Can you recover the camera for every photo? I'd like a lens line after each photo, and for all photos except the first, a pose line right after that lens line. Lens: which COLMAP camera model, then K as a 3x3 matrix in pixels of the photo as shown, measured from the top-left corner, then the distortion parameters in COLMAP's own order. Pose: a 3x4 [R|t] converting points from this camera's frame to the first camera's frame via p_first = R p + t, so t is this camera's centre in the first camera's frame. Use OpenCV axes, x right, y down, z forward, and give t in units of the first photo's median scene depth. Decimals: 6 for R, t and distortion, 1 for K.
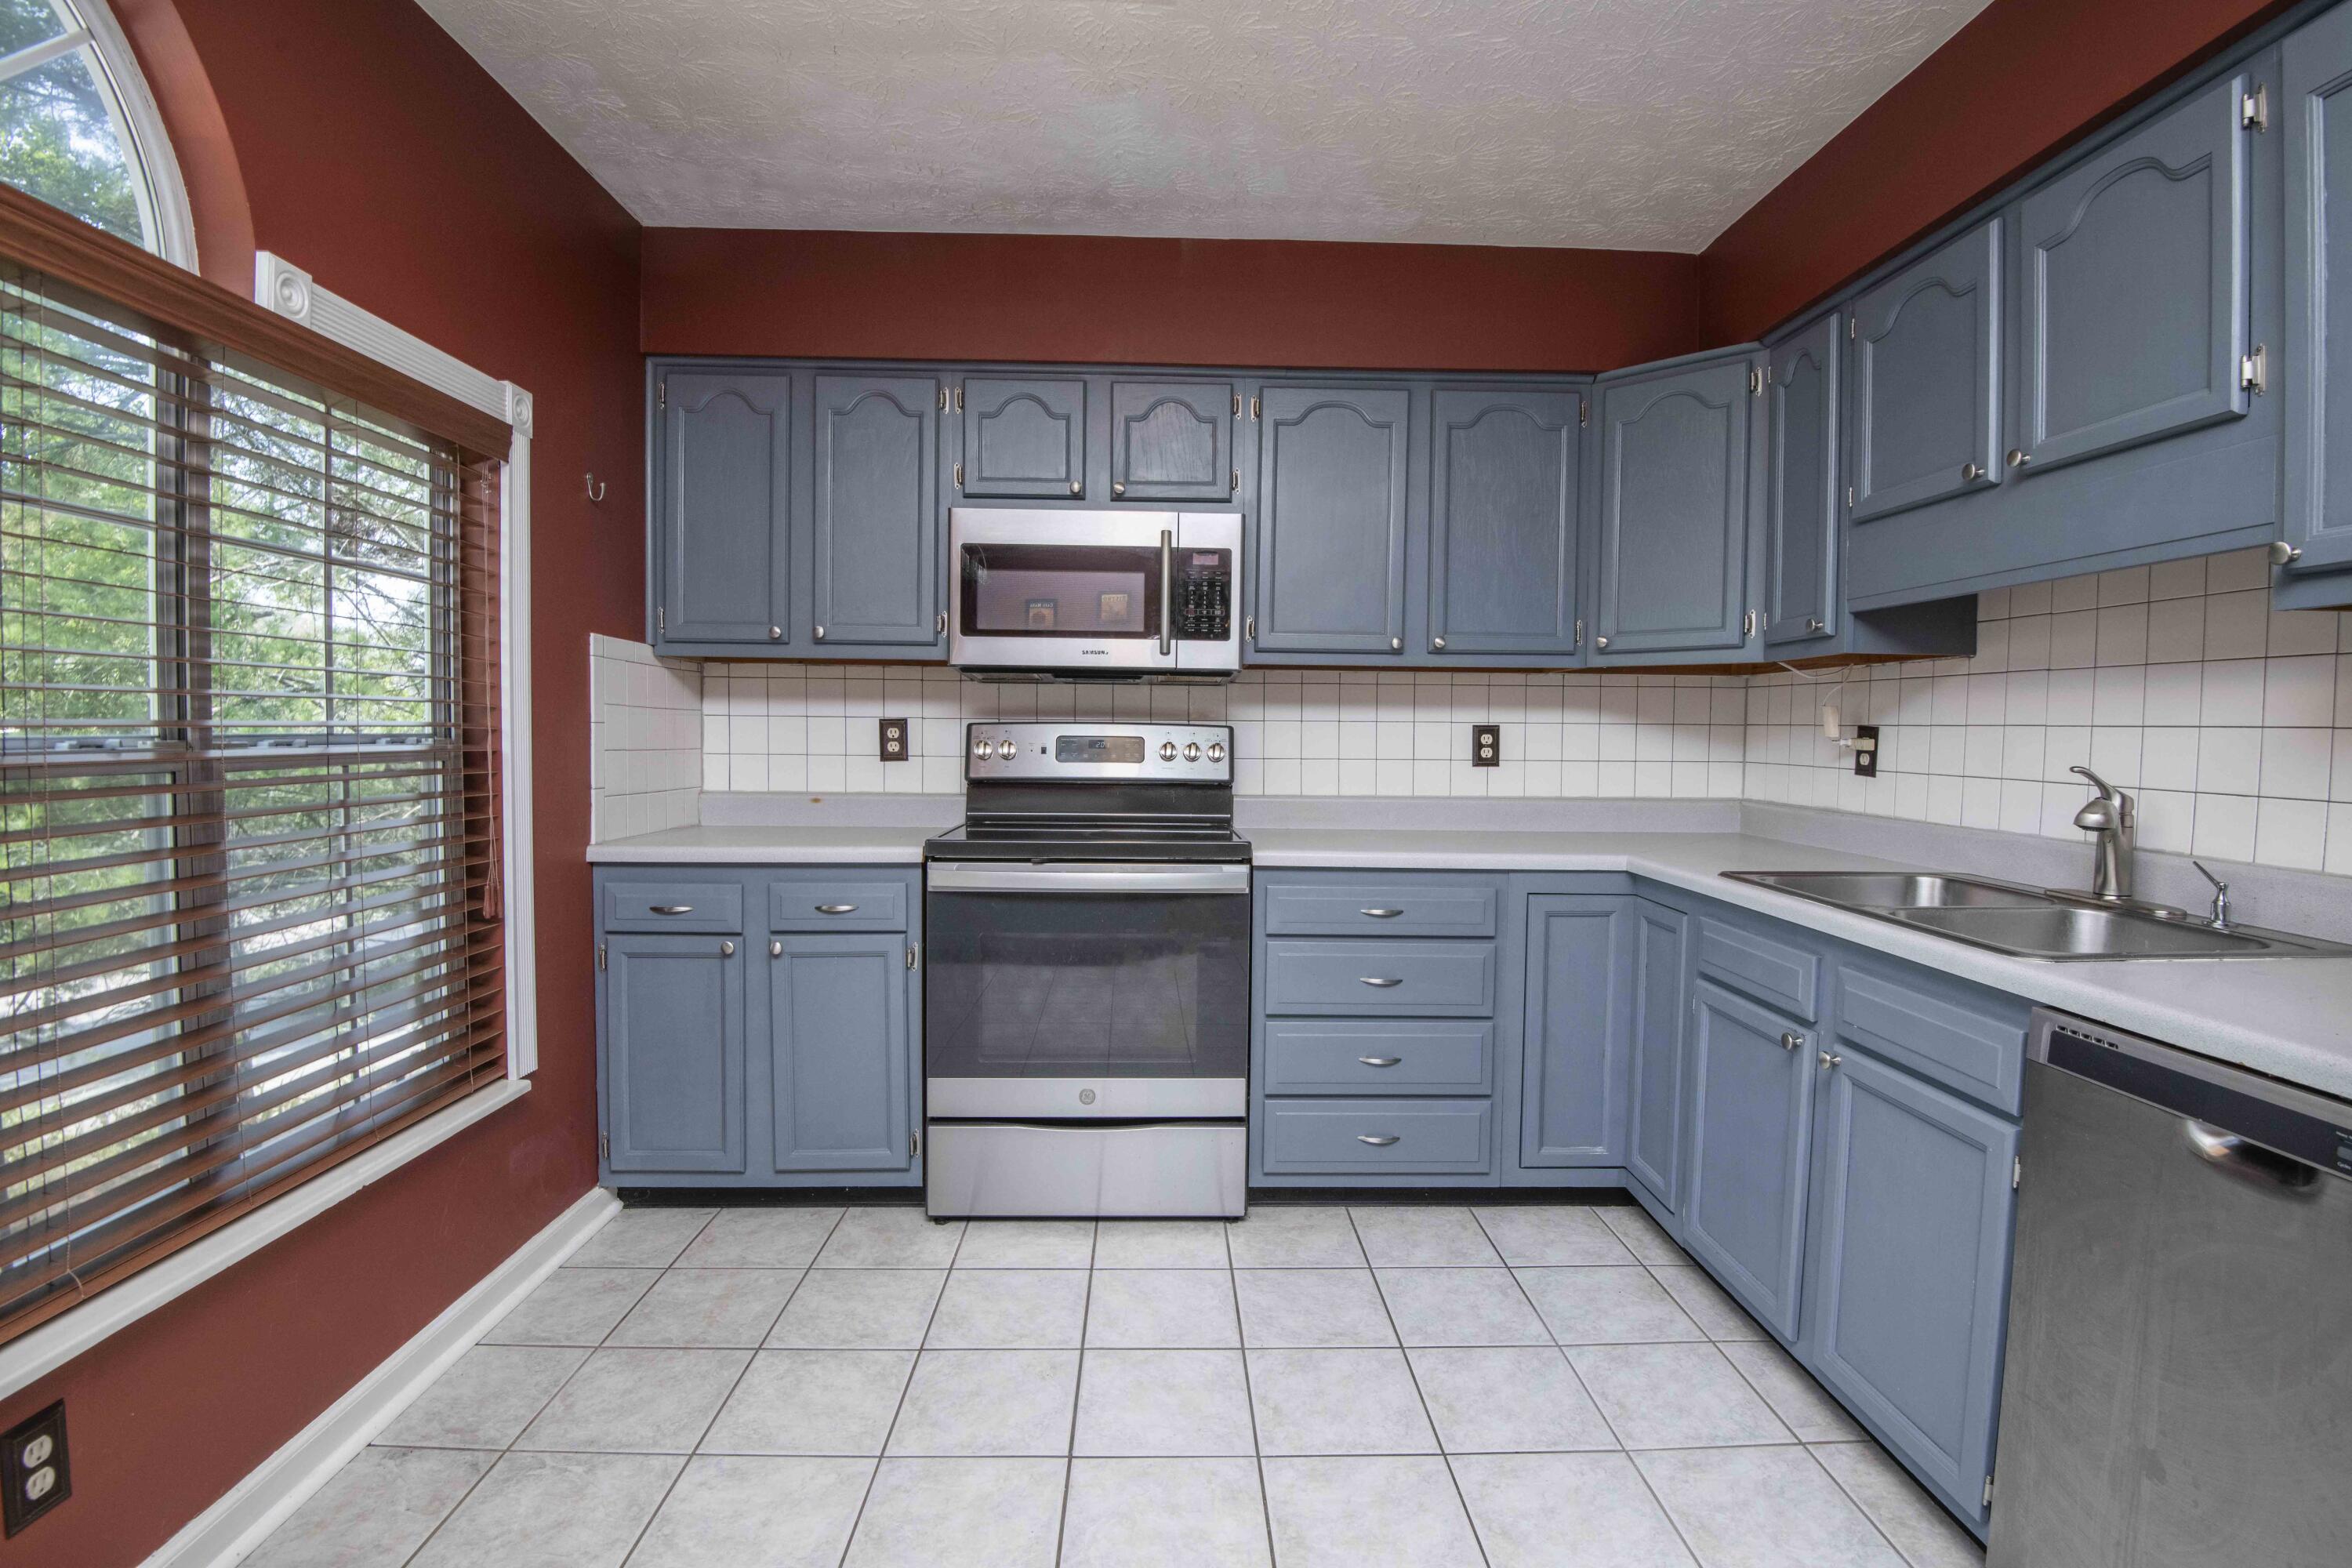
lens RADIAL K [[1093.8, 0, 1176.6], [0, 1093.8, 778.1], [0, 0, 1]] dist [-0.022607, -0.012366]
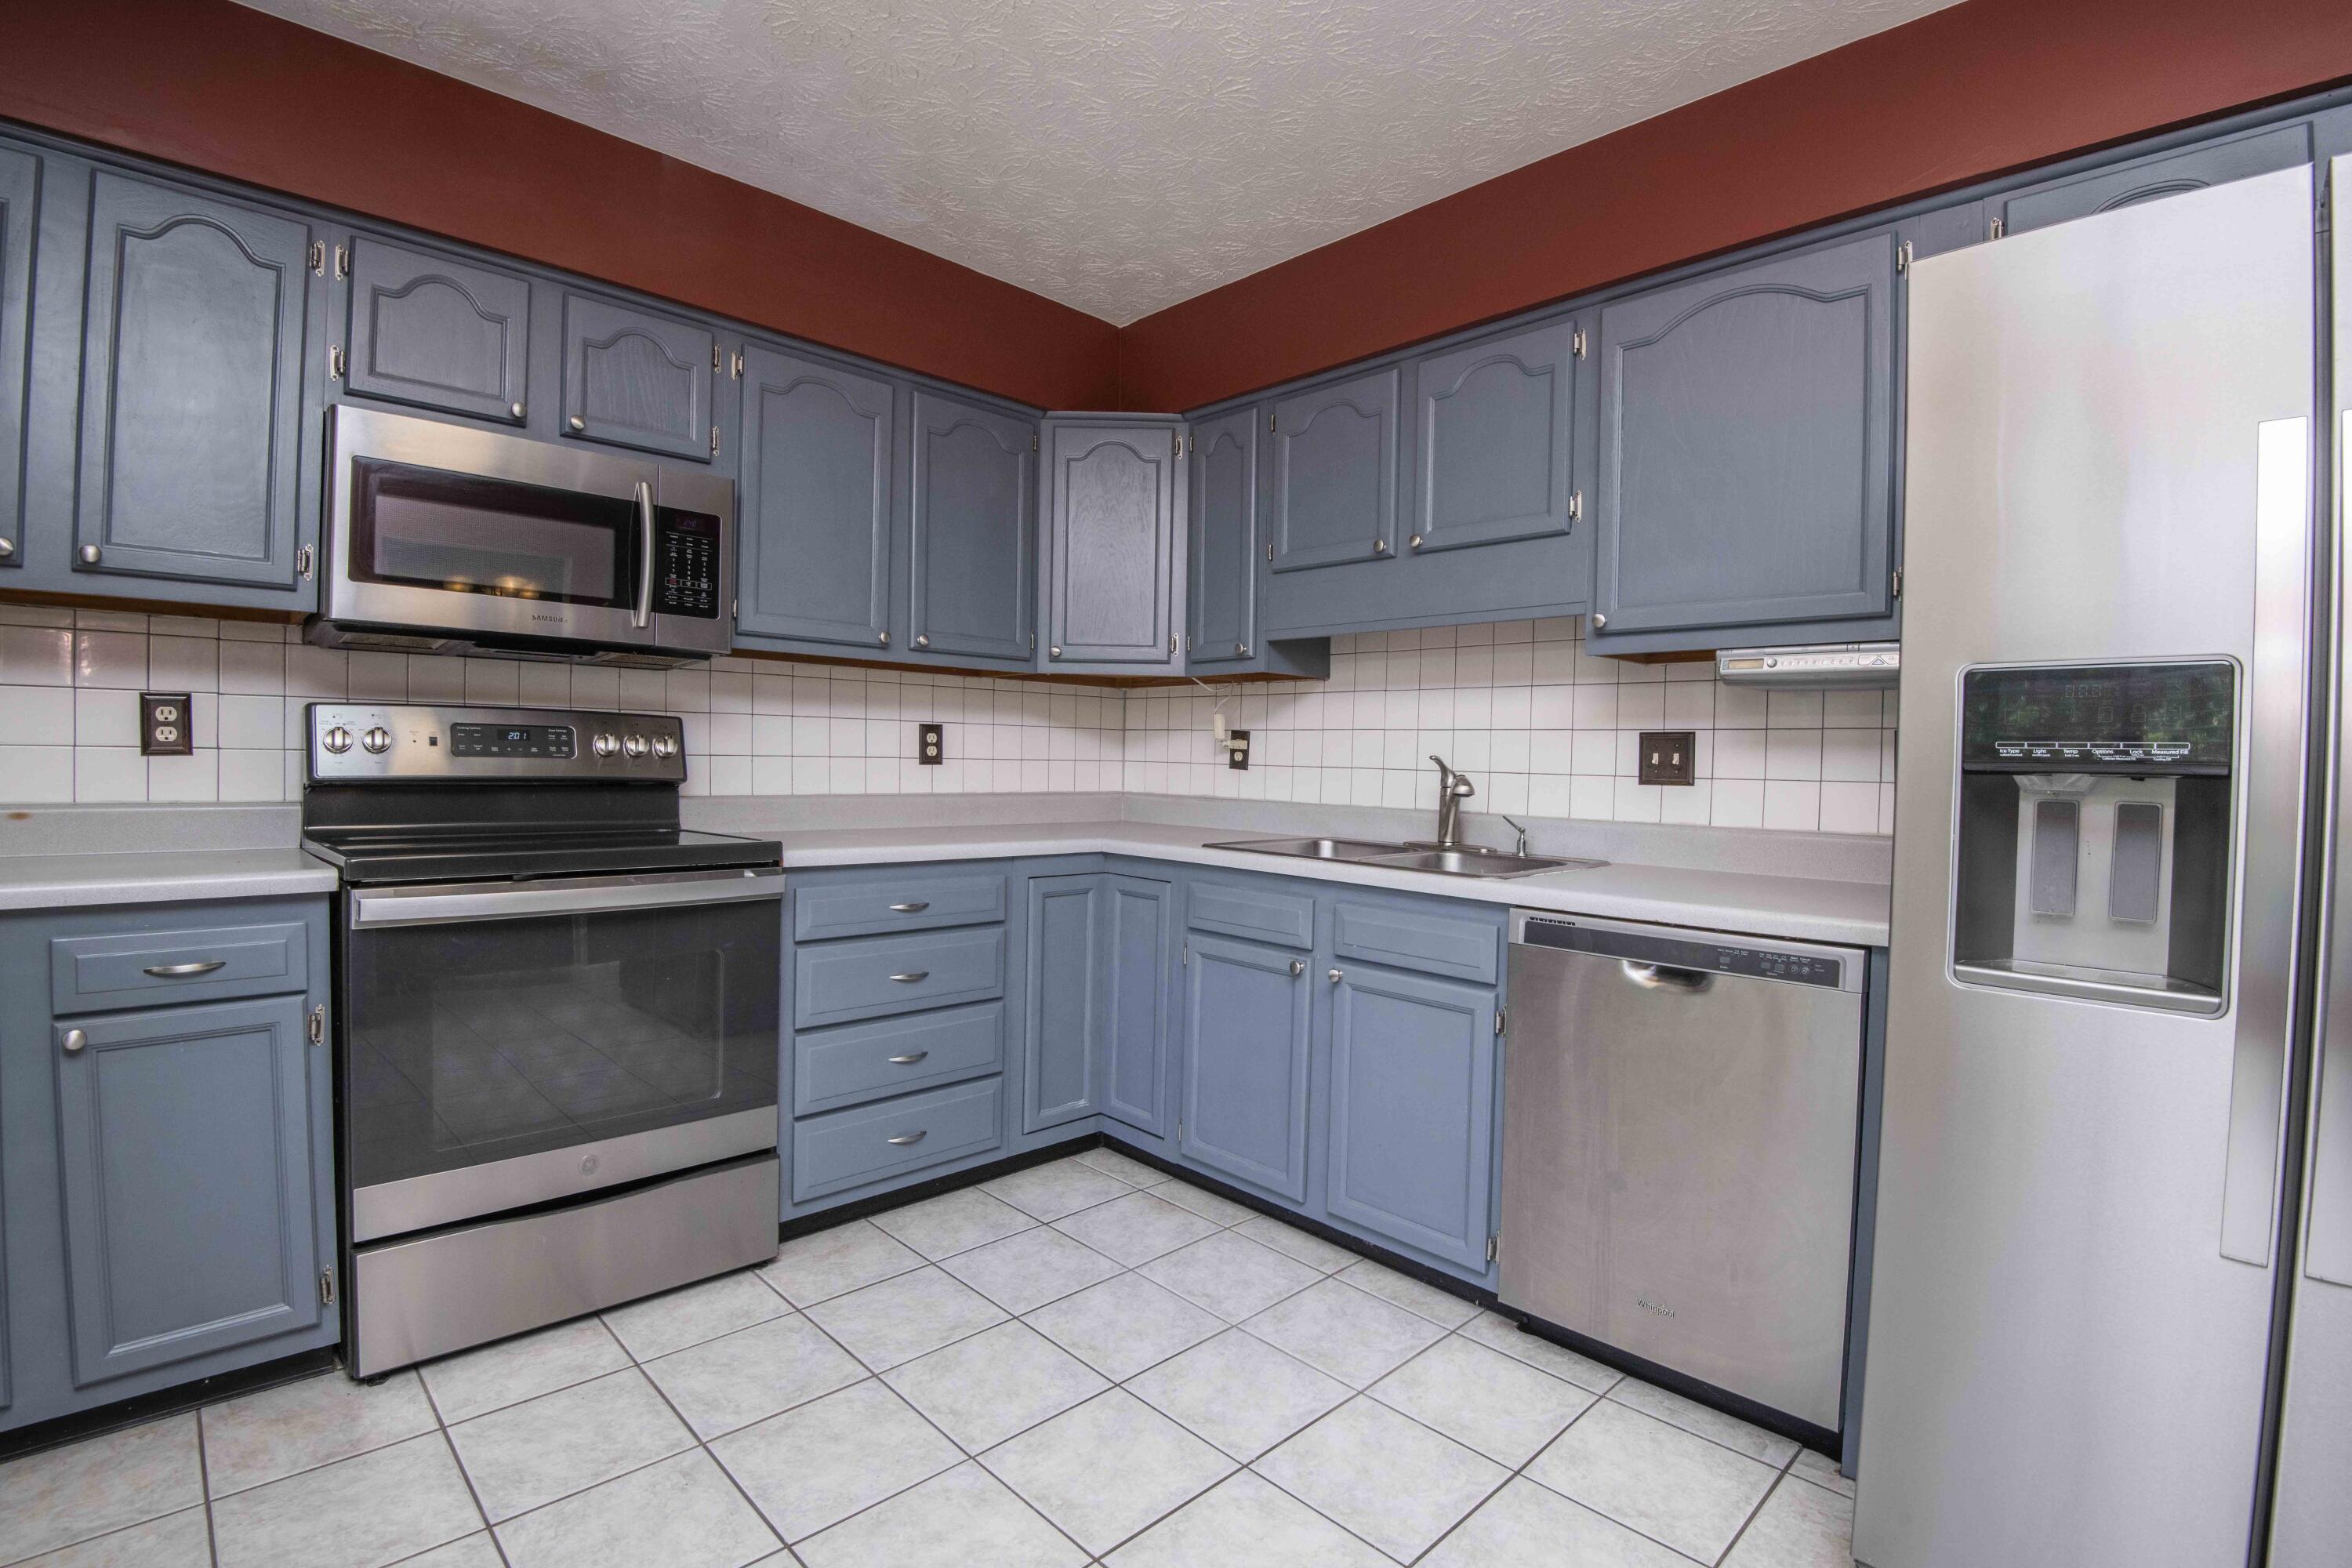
lens RADIAL K [[1093.8, 0, 1196.7], [0, 1093.8, 776.3], [0, 0, 1]] dist [-0.022607, -0.012366]
pose [[0.725426, -0.005984, 0.688274, -0.304518], [0.017612, 0.999796, -0.009870, 0.018949], [-0.688075, 0.019282, 0.725384, 0.099120]]
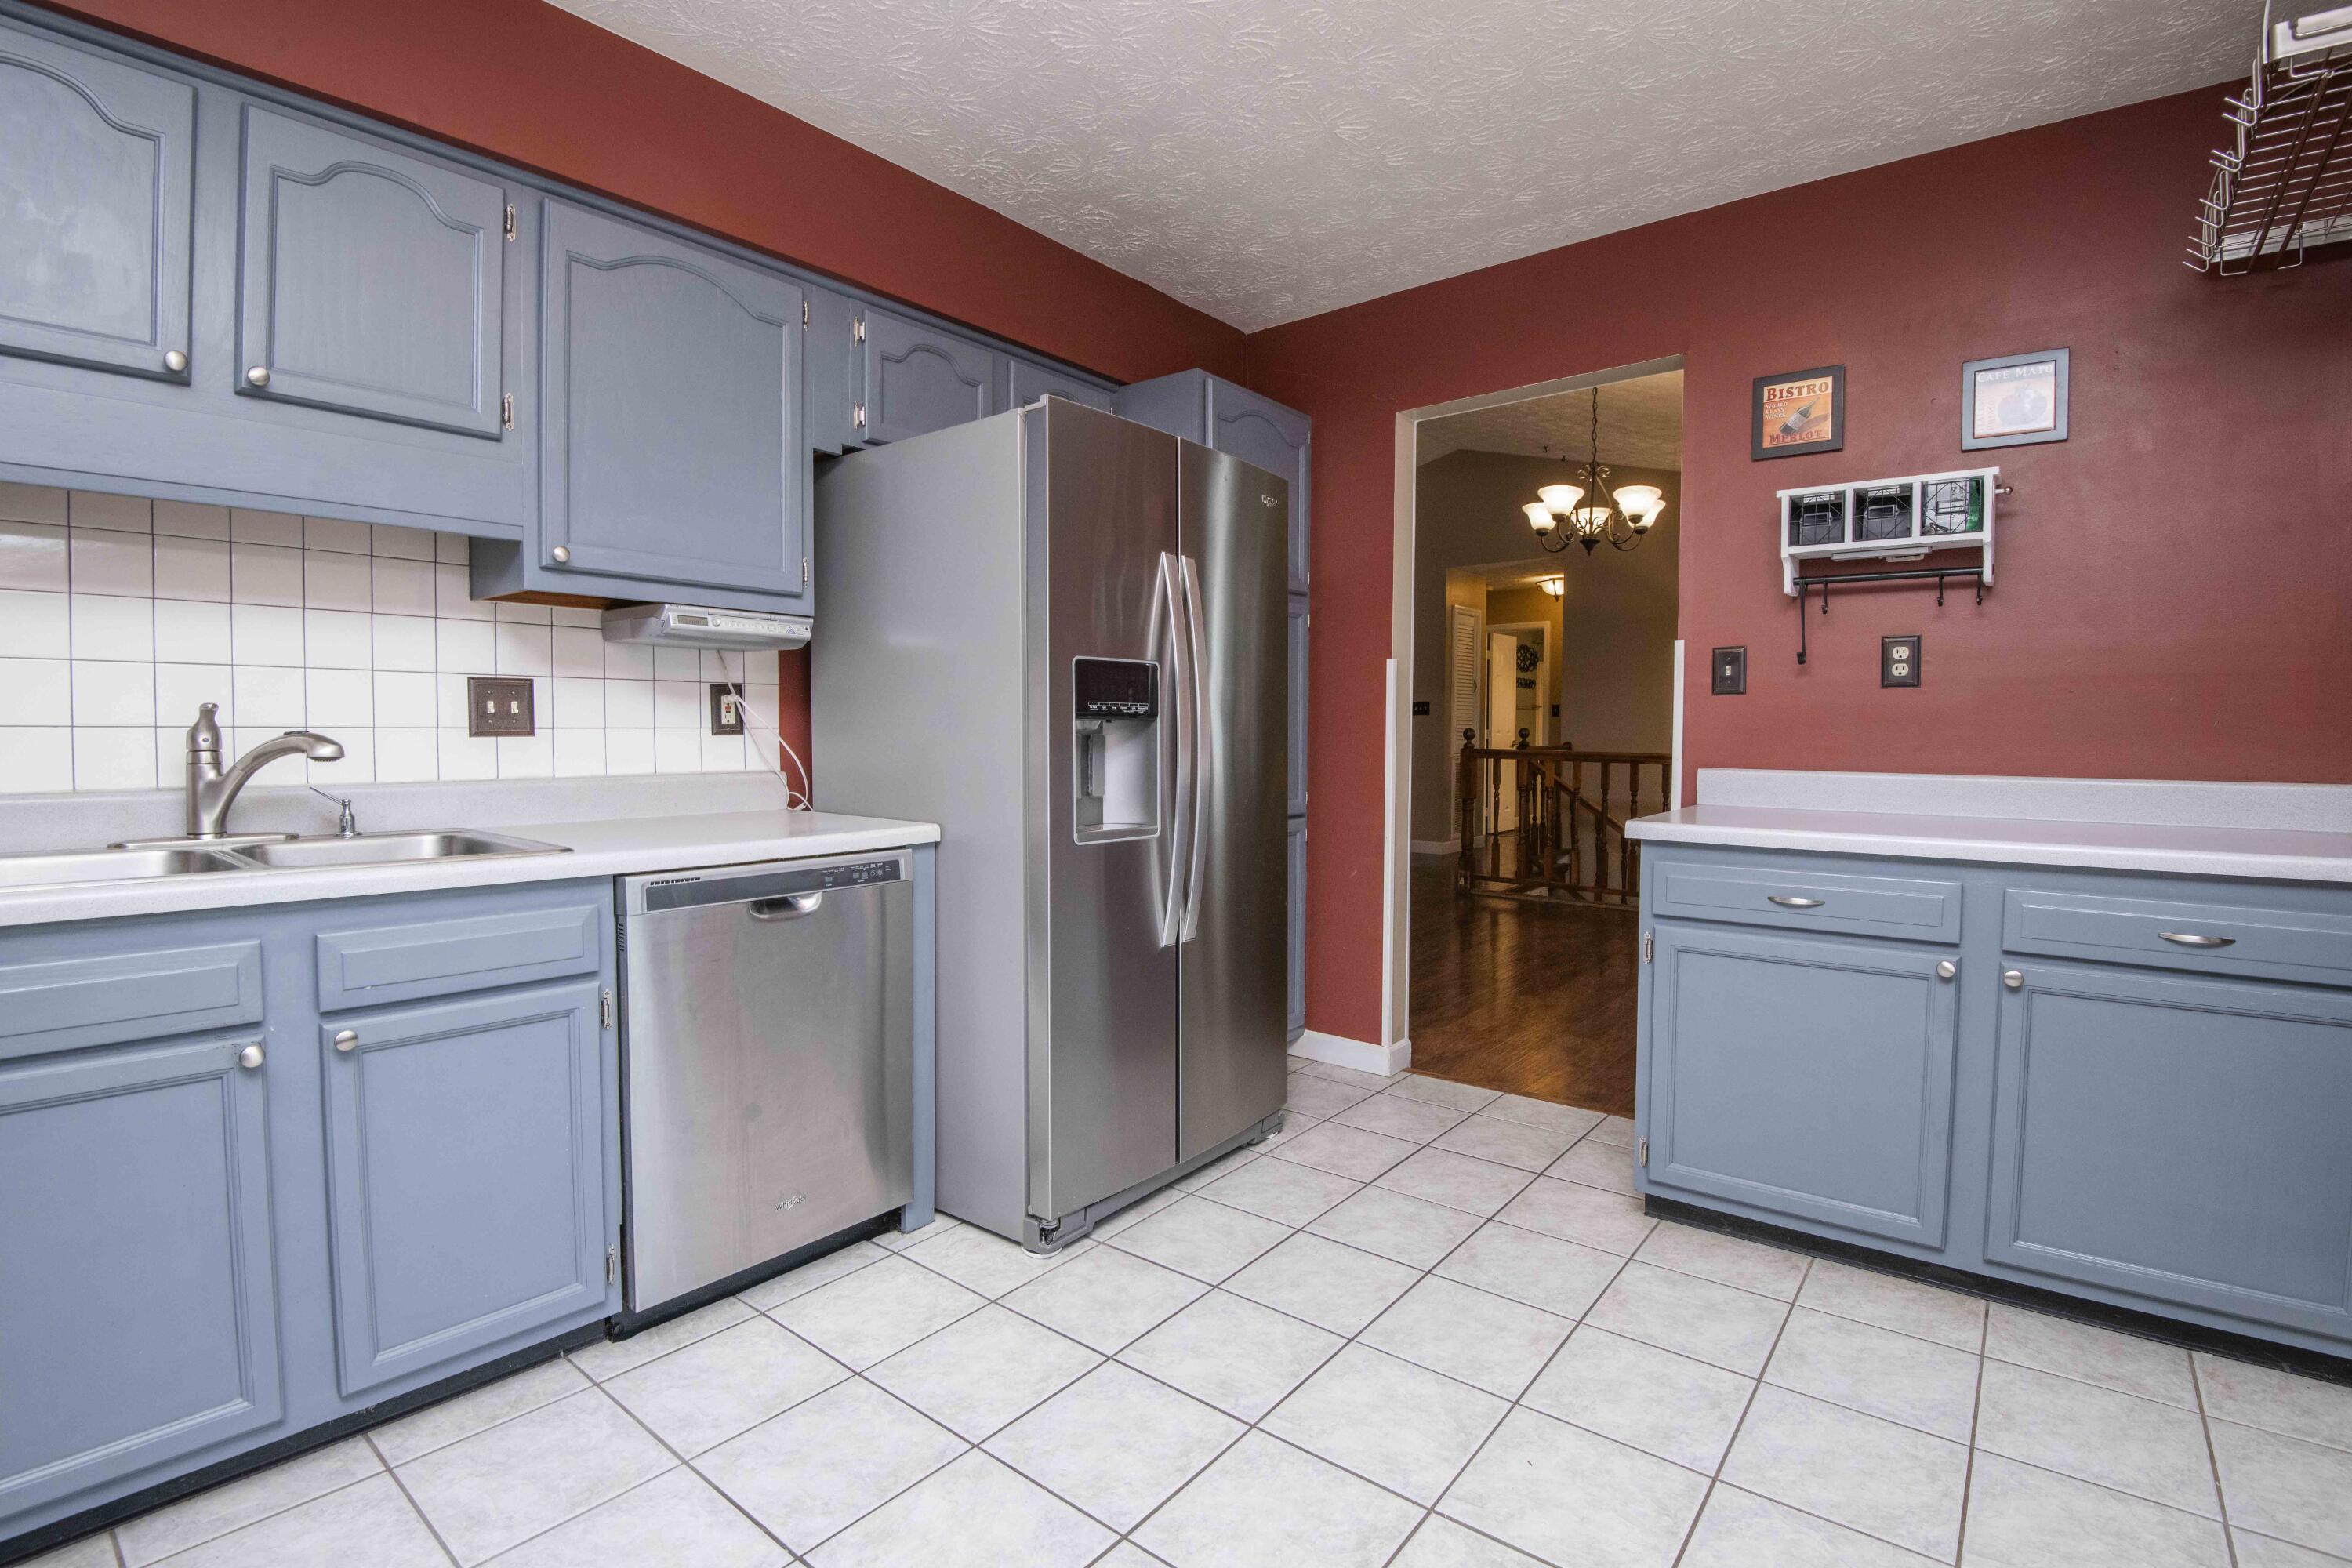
lens RADIAL K [[1093.8, 0, 1175.2], [0, 1093.8, 765.8], [0, 0, 1]] dist [-0.022607, -0.012366]
pose [[-0.764062, -0.038333, 0.644003, -0.317538], [0.015182, 0.996888, 0.077350, -0.011689], [-0.644964, 0.068877, -0.761103, 0.840914]]
